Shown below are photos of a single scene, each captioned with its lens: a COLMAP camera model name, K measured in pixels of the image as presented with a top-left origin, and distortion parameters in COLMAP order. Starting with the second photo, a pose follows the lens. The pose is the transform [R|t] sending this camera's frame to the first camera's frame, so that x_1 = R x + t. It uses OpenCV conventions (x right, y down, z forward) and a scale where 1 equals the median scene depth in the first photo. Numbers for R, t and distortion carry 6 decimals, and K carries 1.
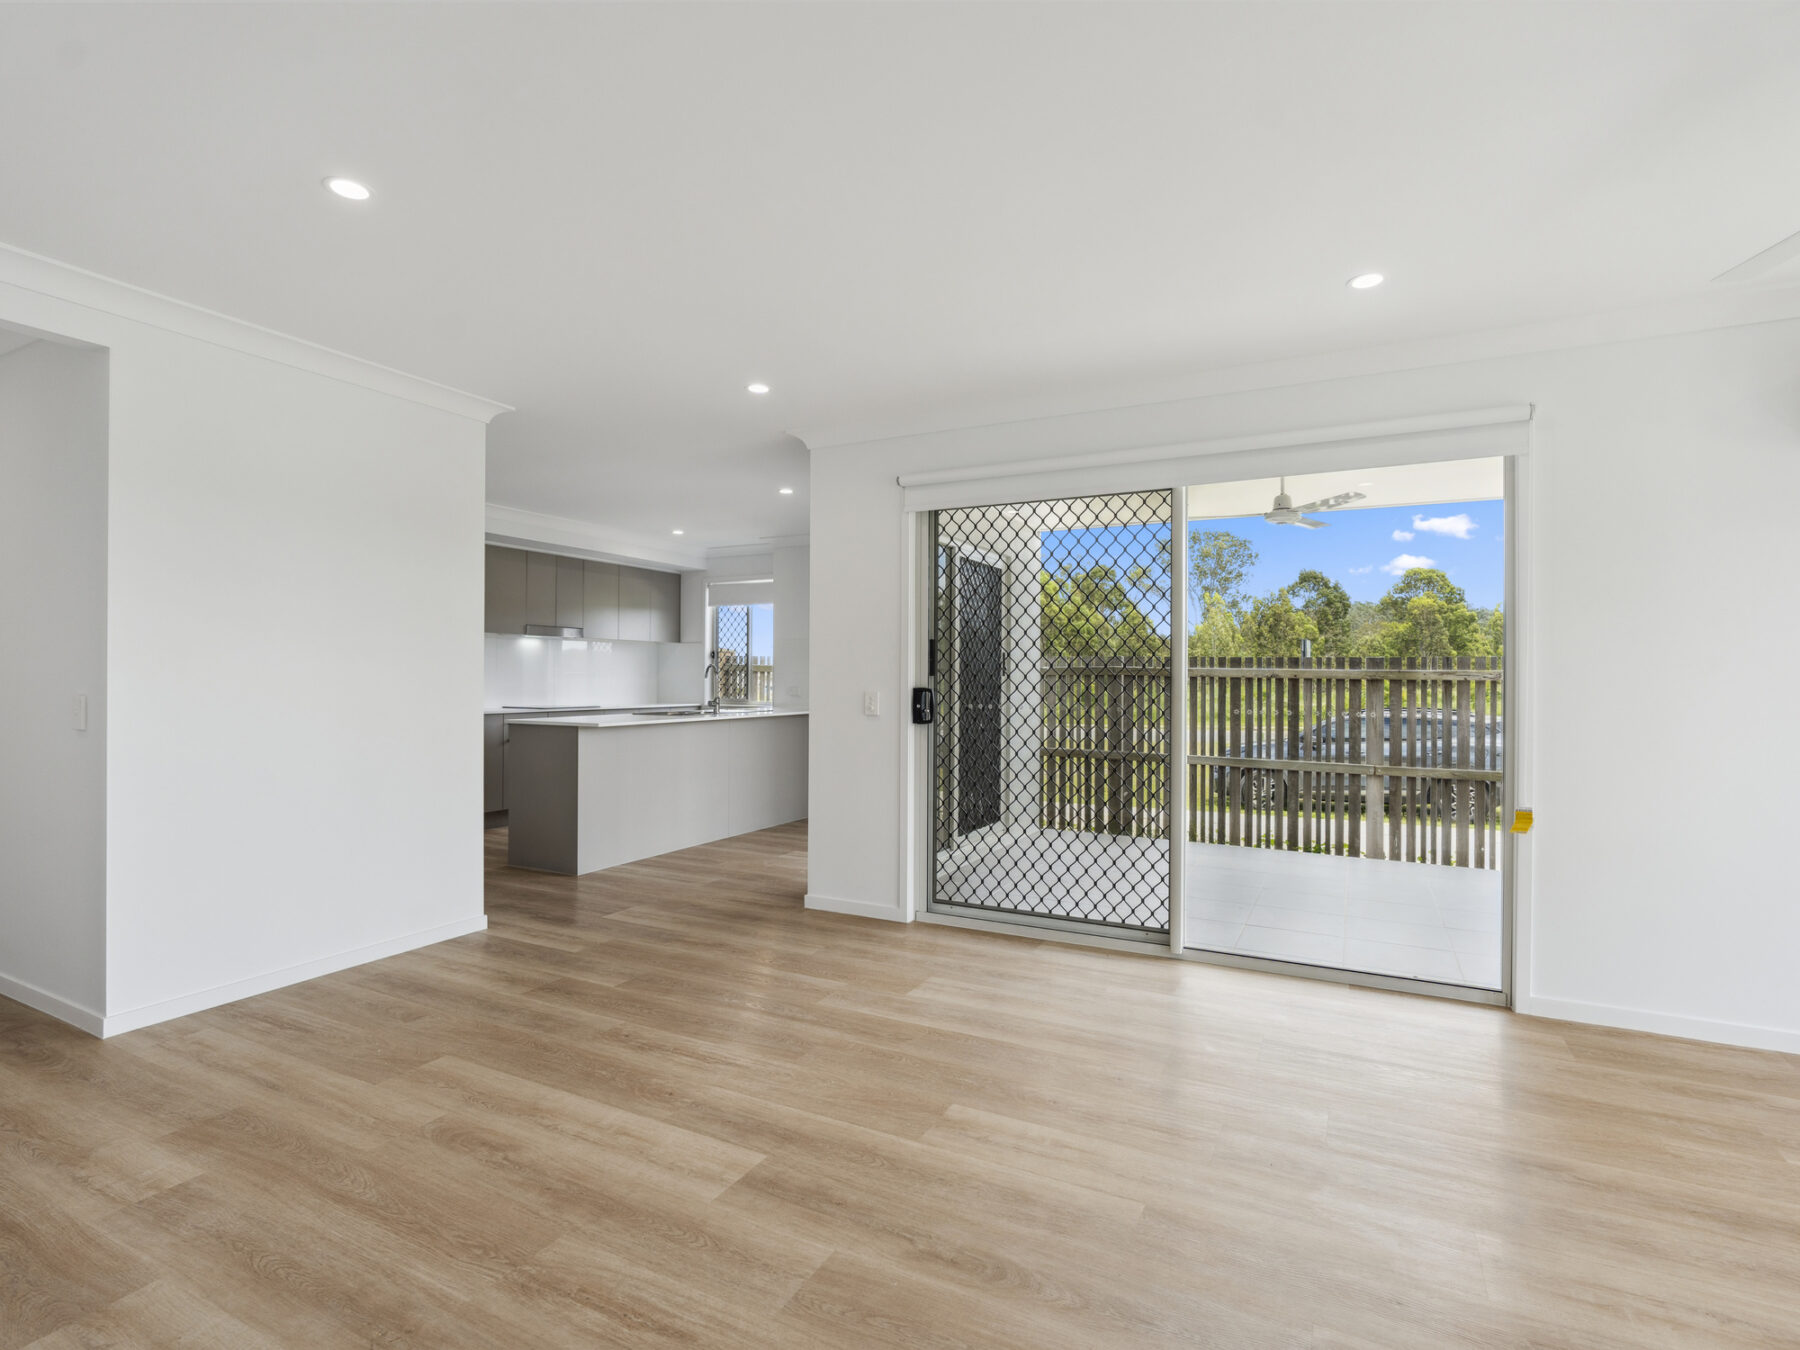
lens RADIAL K [[895.5, 0, 898.5], [0, 895.5, 676.8], [0, 0, 1]] dist [-0.000540, -0.000666]
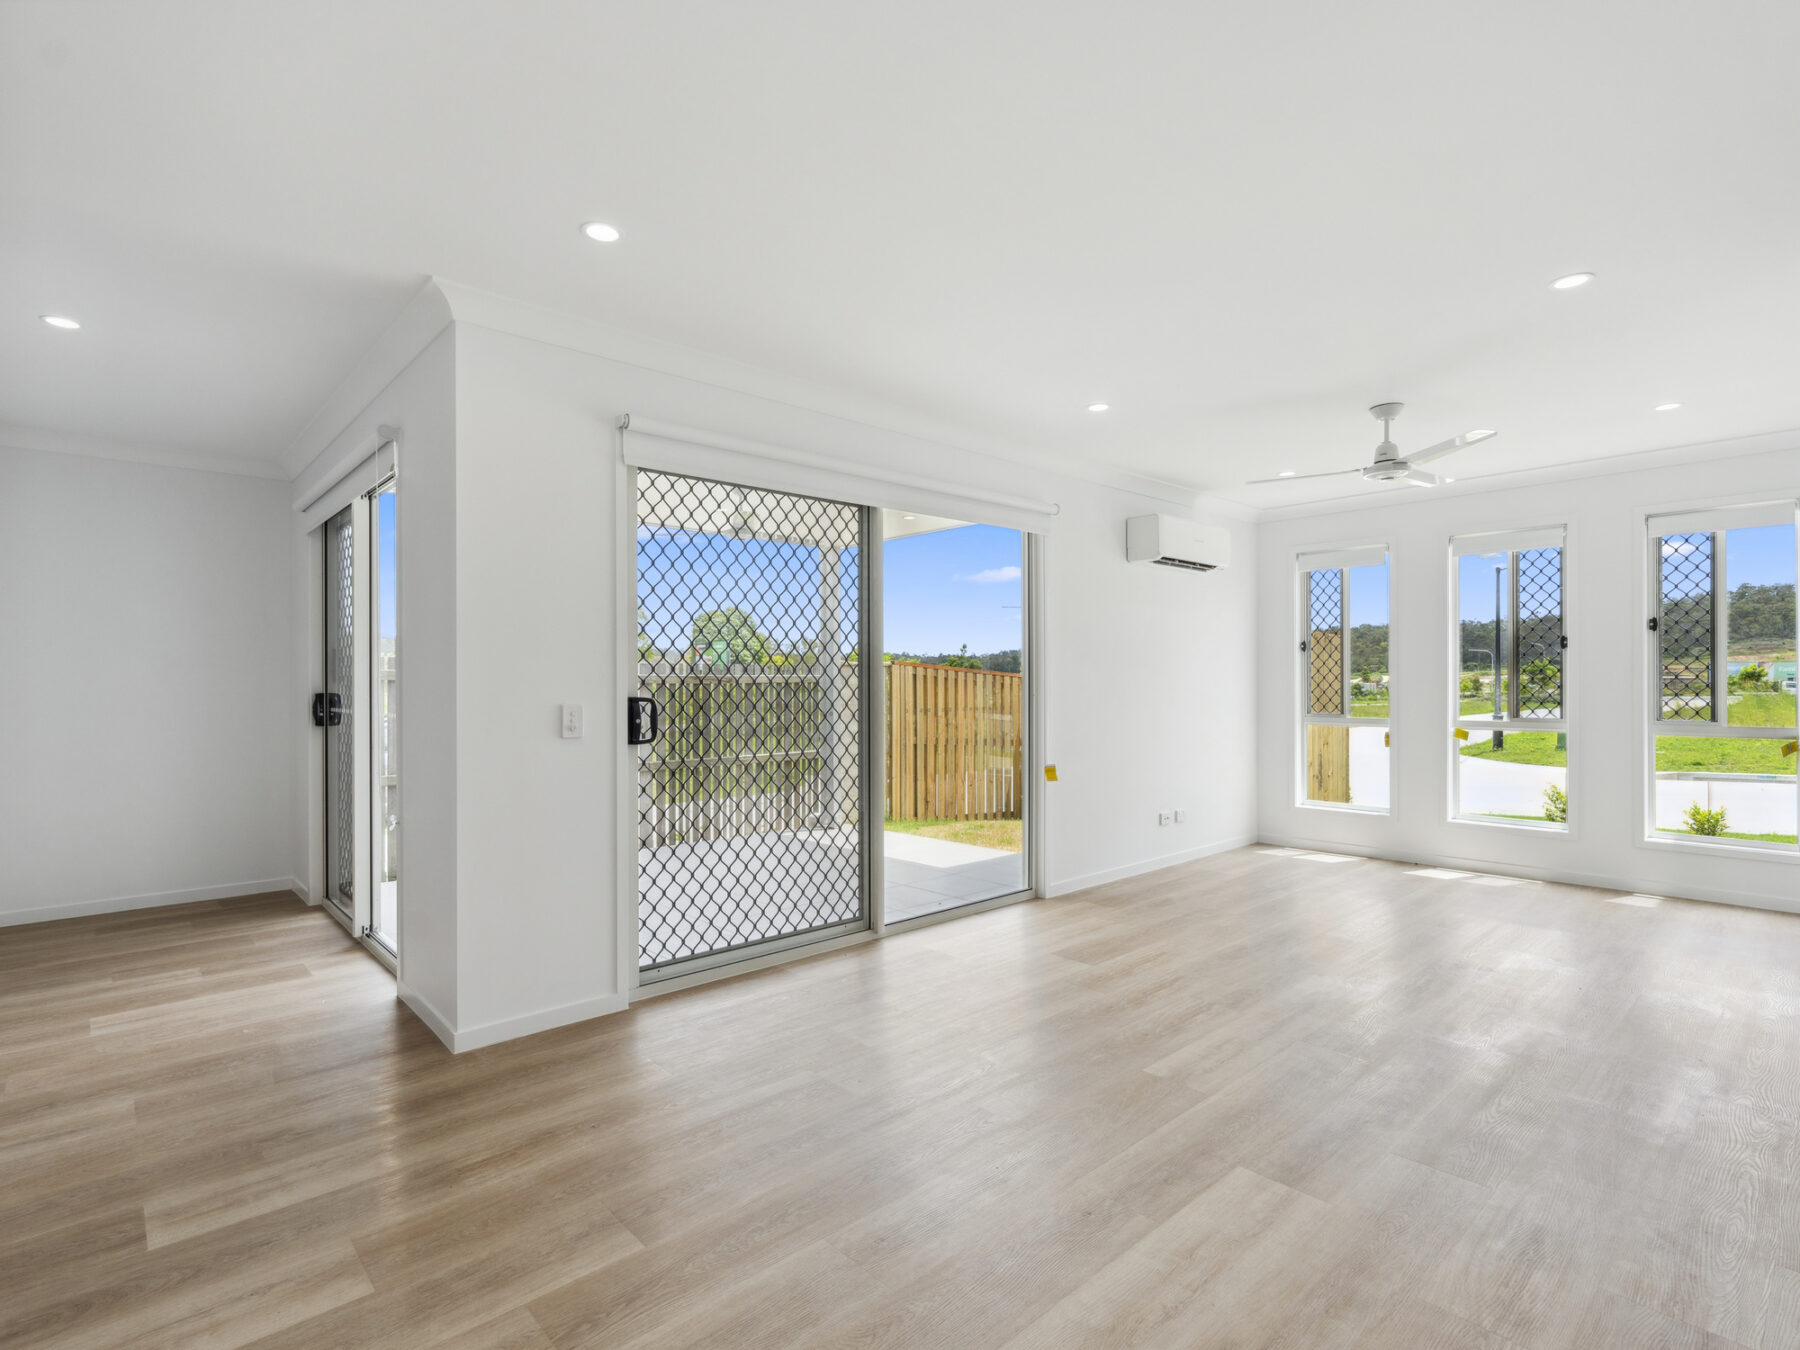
lens RADIAL K [[895.5, 0, 902.0], [0, 895.5, 677.0], [0, 0, 1]] dist [-0.000540, -0.000666]
pose [[0.330004, 0.003226, 0.943974, -0.651763], [0.002495, 0.999988, -0.004290, -0.000631], [-0.943976, 0.003770, 0.329992, 0.554489]]
